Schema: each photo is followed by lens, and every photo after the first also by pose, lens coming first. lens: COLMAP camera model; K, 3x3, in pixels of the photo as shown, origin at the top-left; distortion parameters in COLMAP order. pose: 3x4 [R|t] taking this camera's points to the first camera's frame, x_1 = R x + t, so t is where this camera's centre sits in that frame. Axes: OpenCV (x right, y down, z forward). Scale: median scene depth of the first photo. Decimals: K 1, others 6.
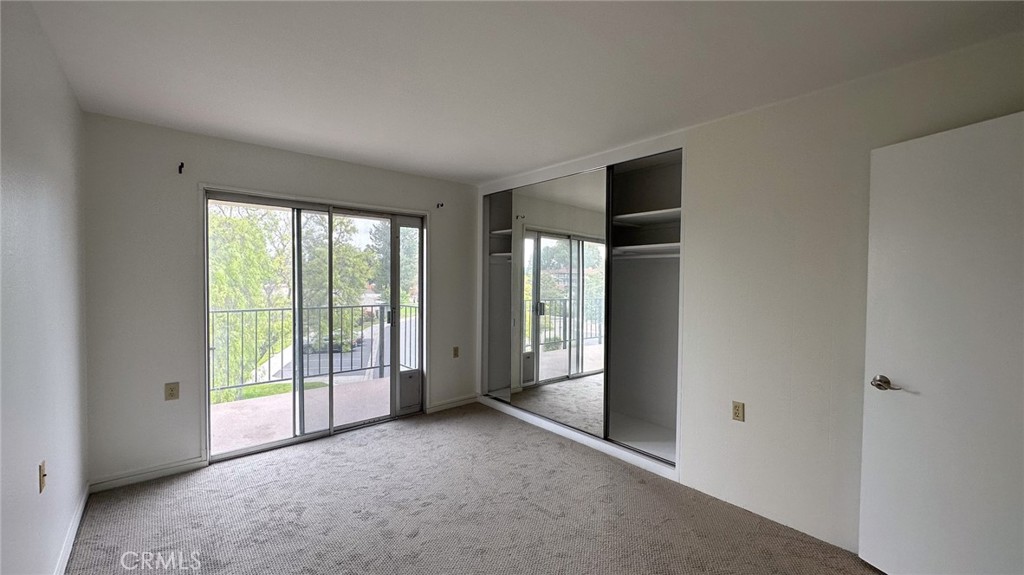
lens RADIAL K [[406.3, 0, 512.0], [0, 406.3, 287.5], [0, 0, 1]] dist [-0.002602, 0.000011]
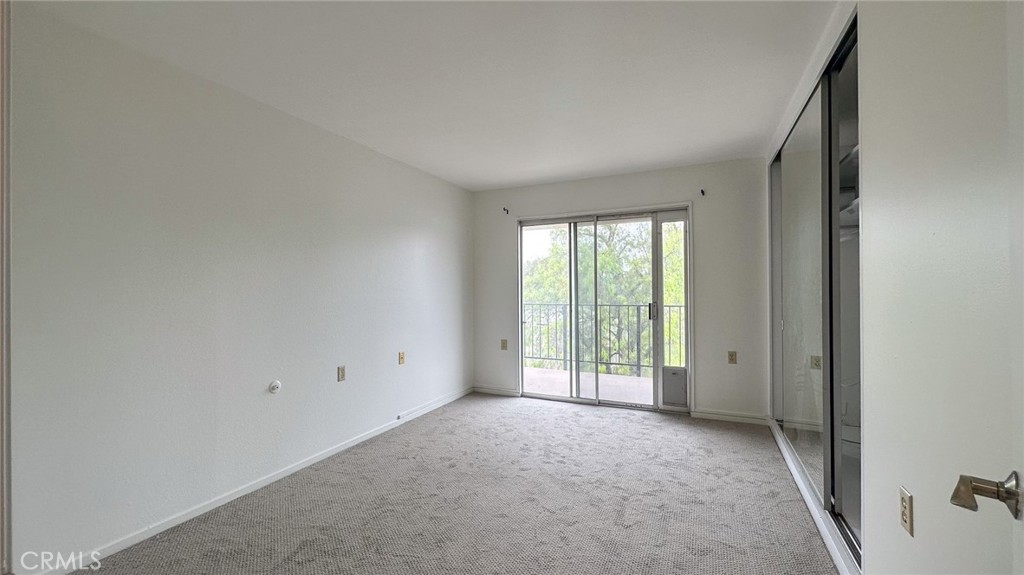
lens RADIAL K [[406.3, 0, 512.0], [0, 406.3, 287.5], [0, 0, 1]] dist [-0.002602, 0.000011]
pose [[0.406810, -0.016861, -0.913357, 0.585075], [-0.011672, 0.999652, -0.023653, 0.048383], [0.913438, 0.020284, 0.406471, 0.286856]]
